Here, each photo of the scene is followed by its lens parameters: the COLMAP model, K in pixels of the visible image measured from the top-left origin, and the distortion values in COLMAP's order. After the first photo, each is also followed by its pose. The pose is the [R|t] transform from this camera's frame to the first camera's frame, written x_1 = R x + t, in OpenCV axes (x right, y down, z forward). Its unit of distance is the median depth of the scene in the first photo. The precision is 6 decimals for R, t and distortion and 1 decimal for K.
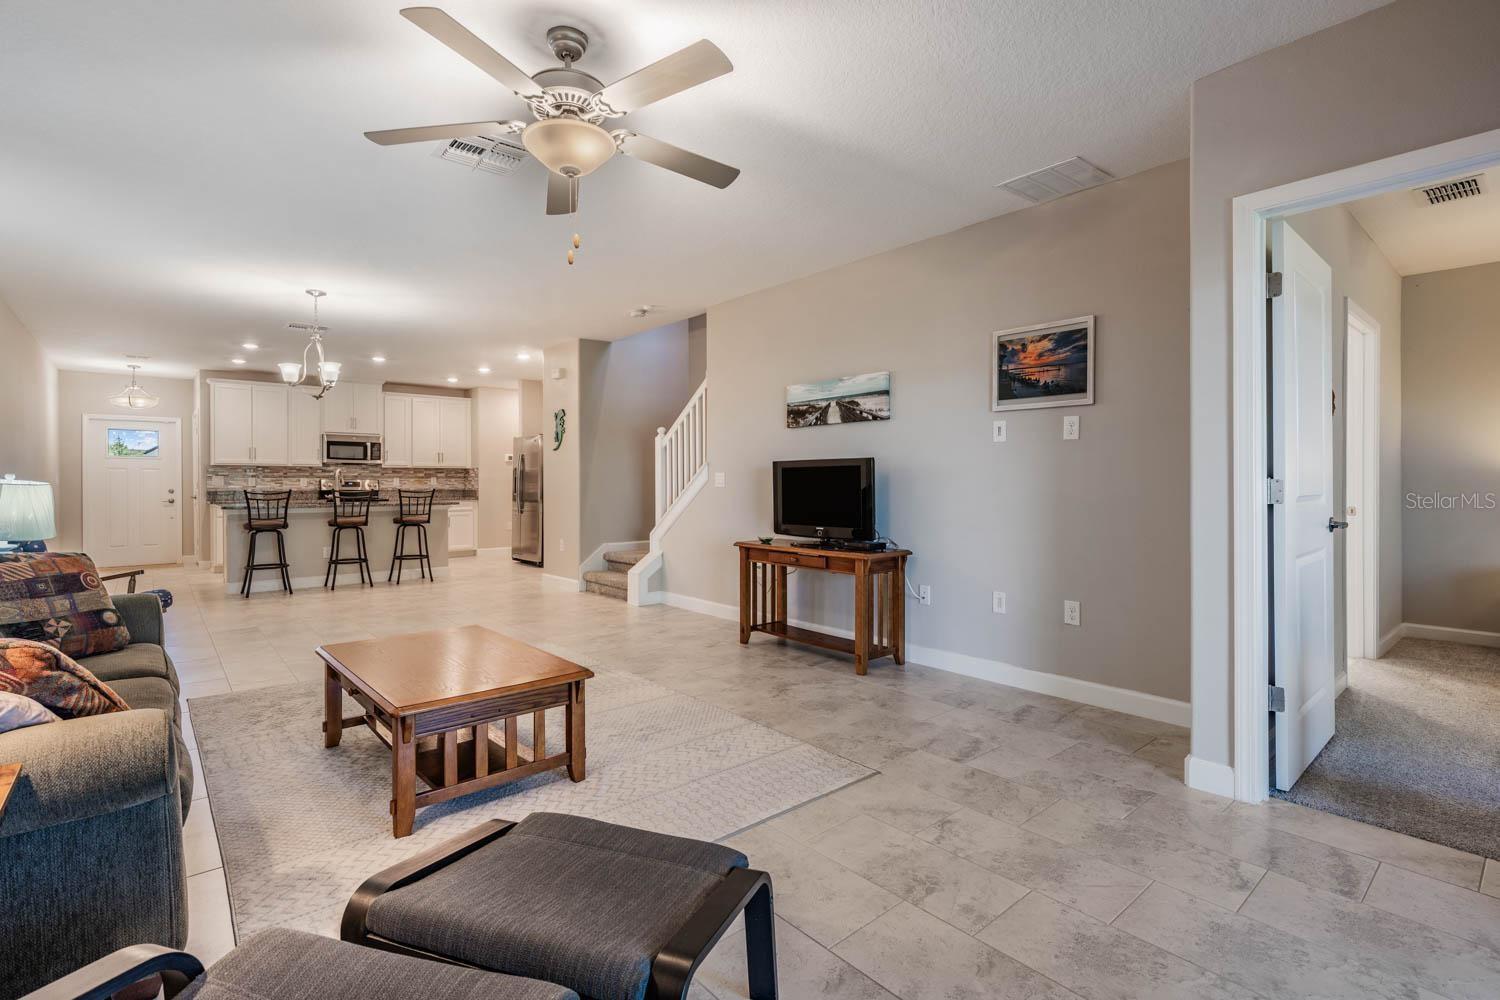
lens RADIAL K [[700.8, 0, 745.1], [0, 700.8, 490.3], [0, 0, 1]] dist [0.000528, -0.000130]
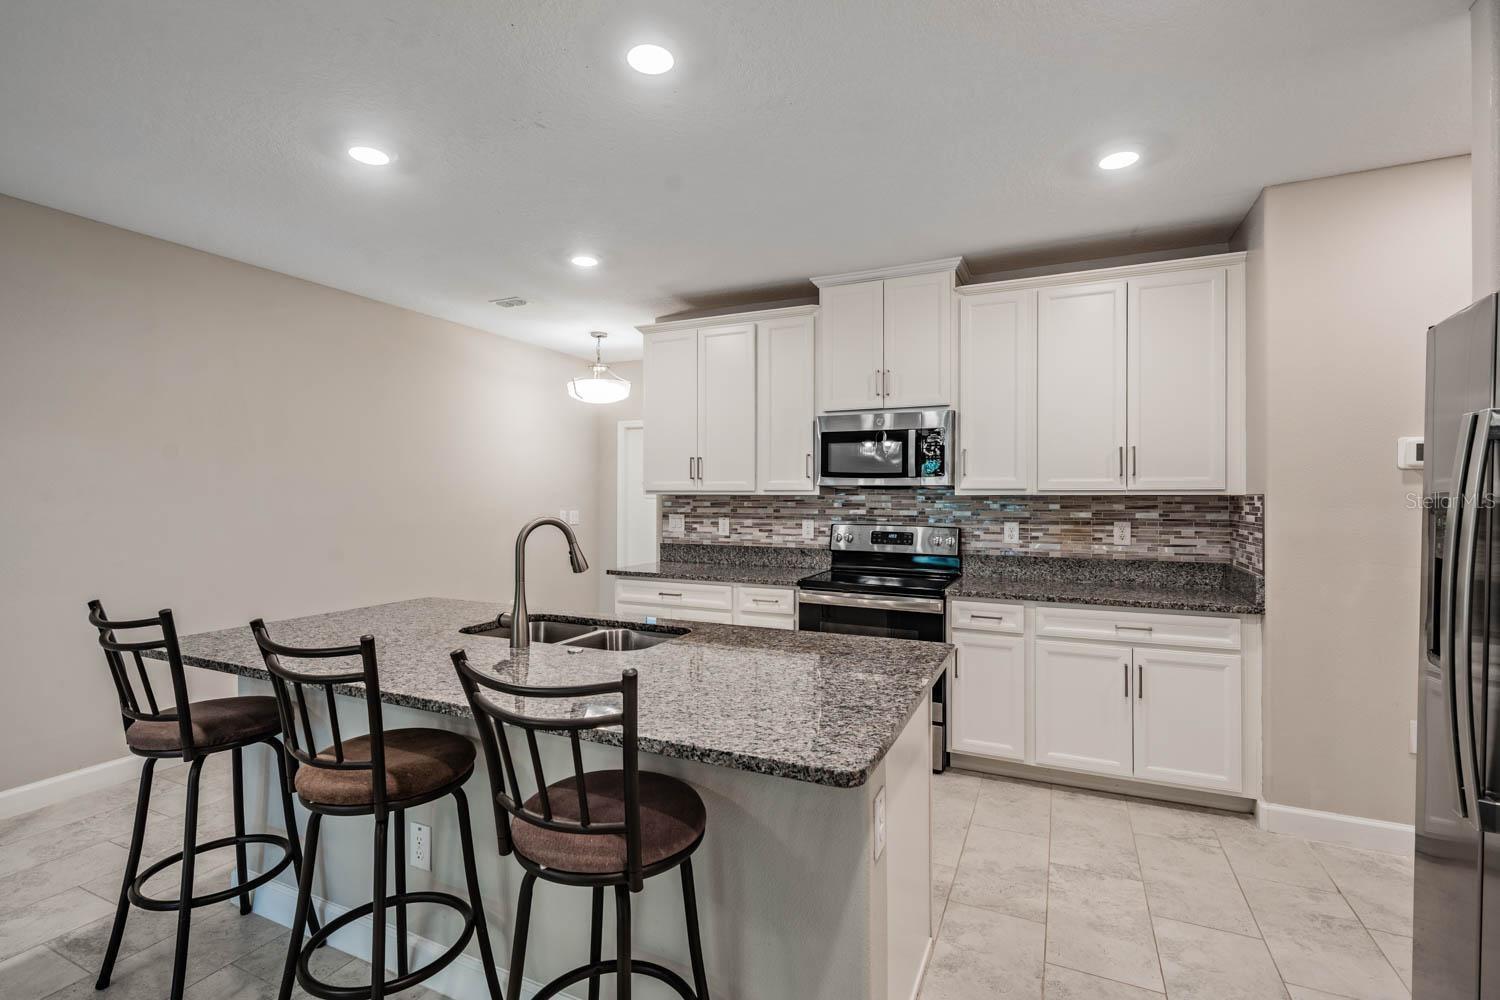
lens RADIAL K [[682.6, 0, 744.7], [0, 682.6, 490.5], [0, 0, 1]] dist [0.001185, 0.000206]
pose [[0.415963, -0.005451, -0.909365, -0.324524], [-0.012348, 0.999856, -0.011641, -0.040567], [0.909298, 0.016071, 0.415836, 1.019533]]
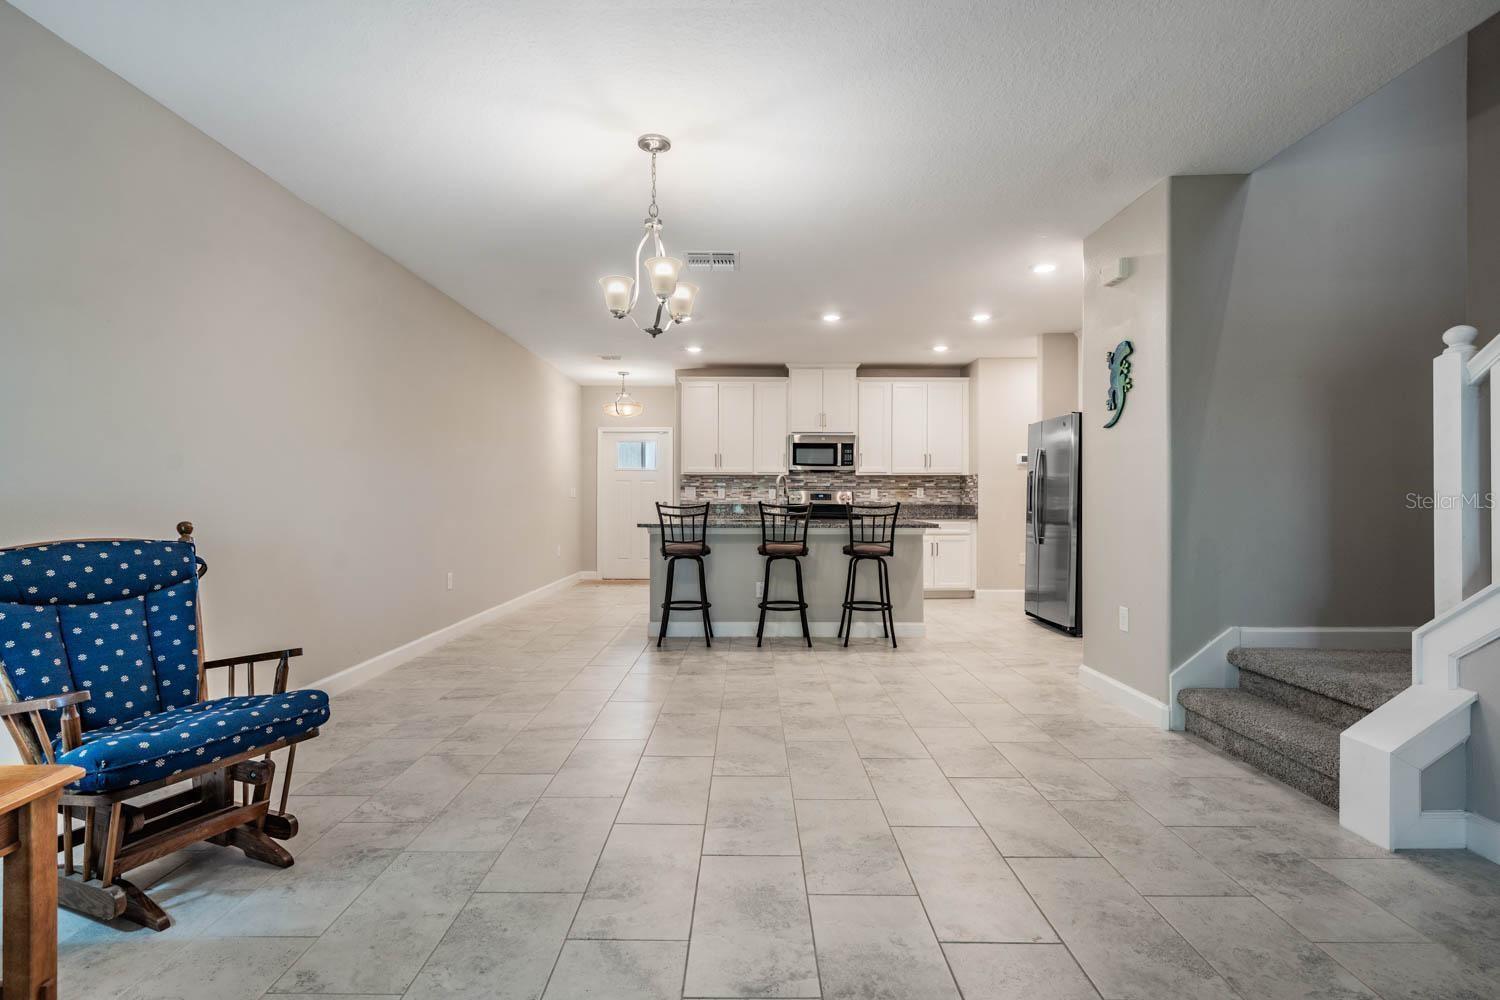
lens RADIAL K [[700.8, 0, 745.1], [0, 700.8, 490.3], [0, 0, 1]] dist [0.000528, -0.000130]
pose [[0.757702, -0.004803, -0.652583, -0.140979], [-0.010275, 0.999761, -0.019287, 0.000457], [0.652520, 0.021319, 0.757471, 0.449975]]
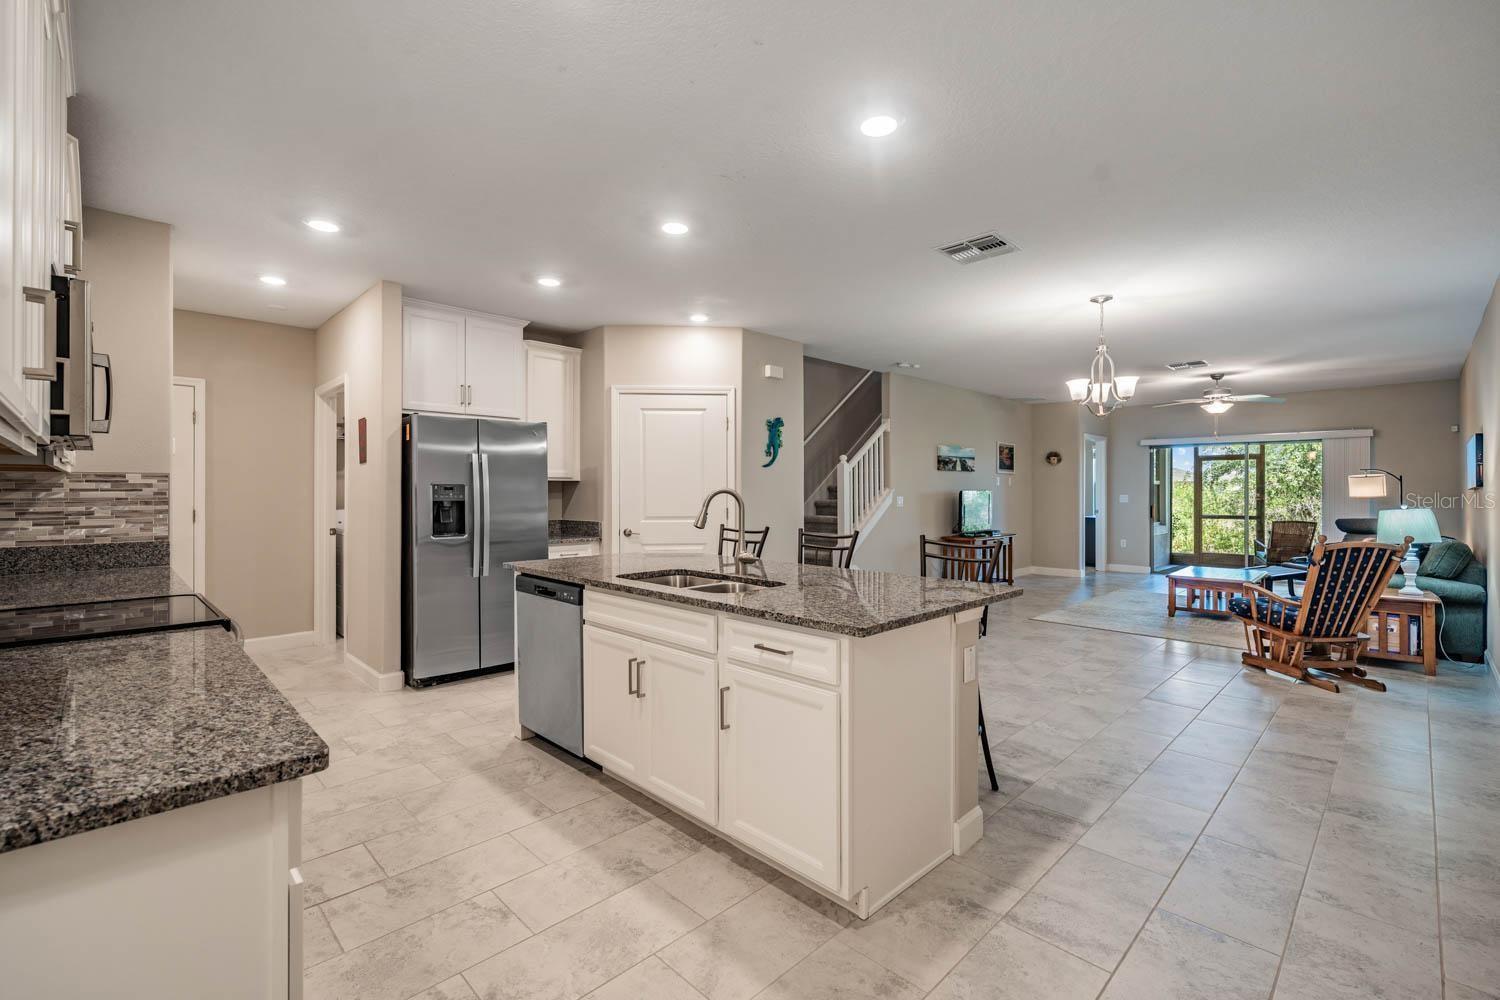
lens RADIAL K [[655.5, 0, 746.2], [0, 655.5, 492.6], [0, 0, 1]] dist [-0.000179, -0.000115]
pose [[-0.069354, -0.000938, 0.997592, -1.006892], [0.011302, 0.999935, 0.001726, -0.029766], [-0.997528, 0.011395, -0.069338, 1.077058]]
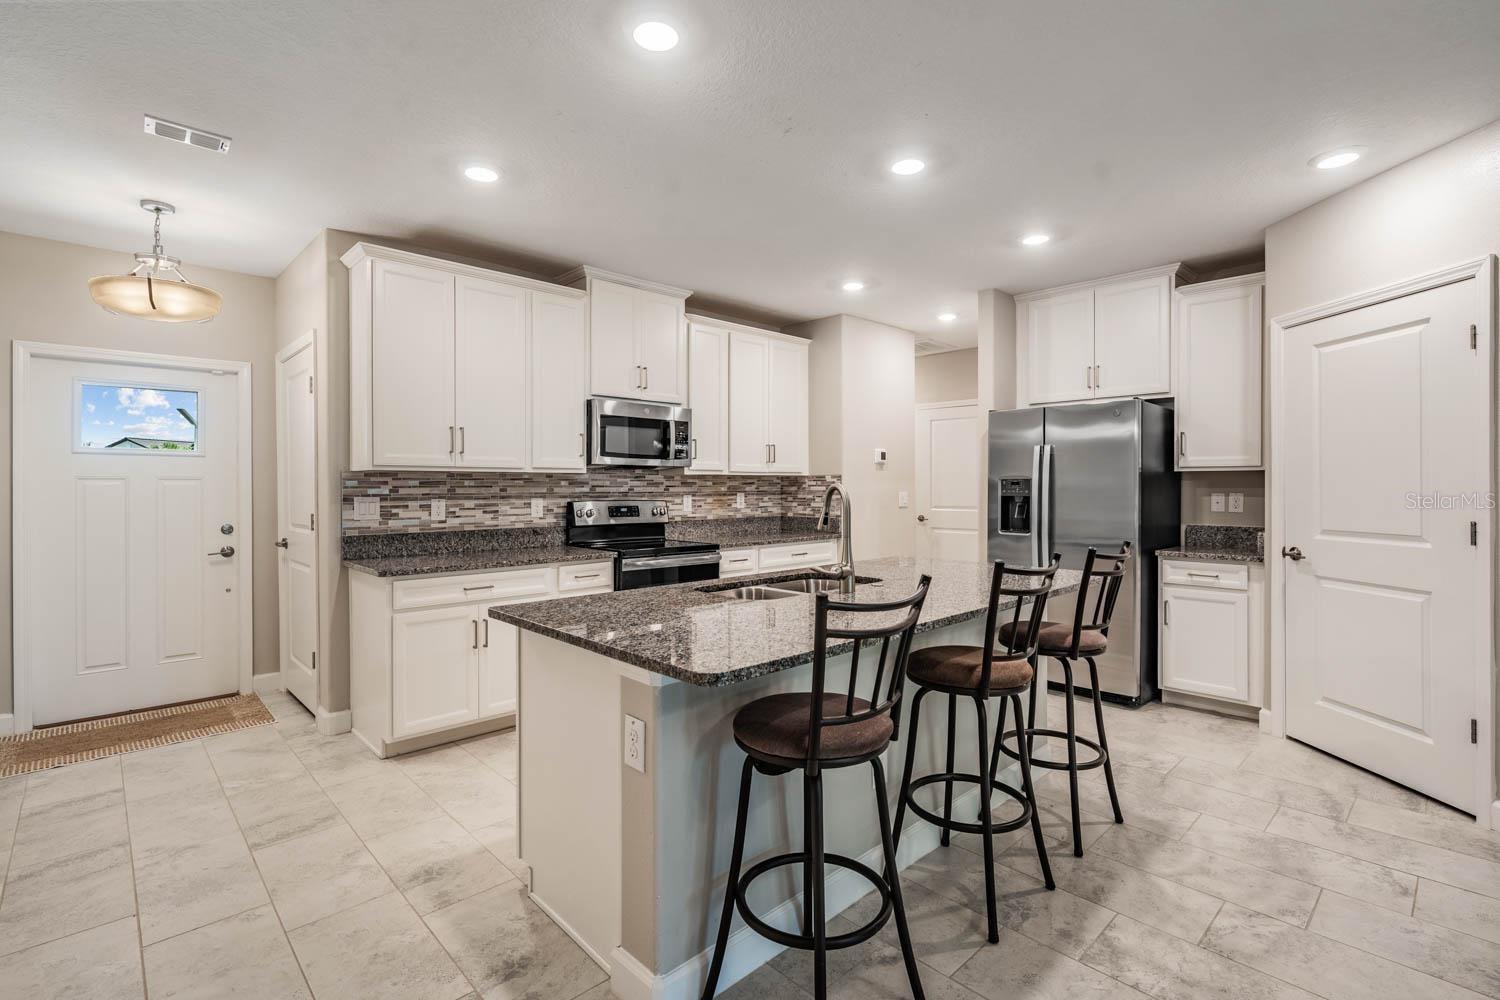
lens RADIAL K [[691.0, 0, 747.6], [0, 691.0, 487.7], [0, 0, 1]] dist [0.000904, 0.000092]
pose [[0.998628, -0.001411, 0.052340, -0.678221], [0.001832, 0.999966, -0.007999, -0.027386], [-0.052327, 0.008084, 0.998597, 0.723492]]
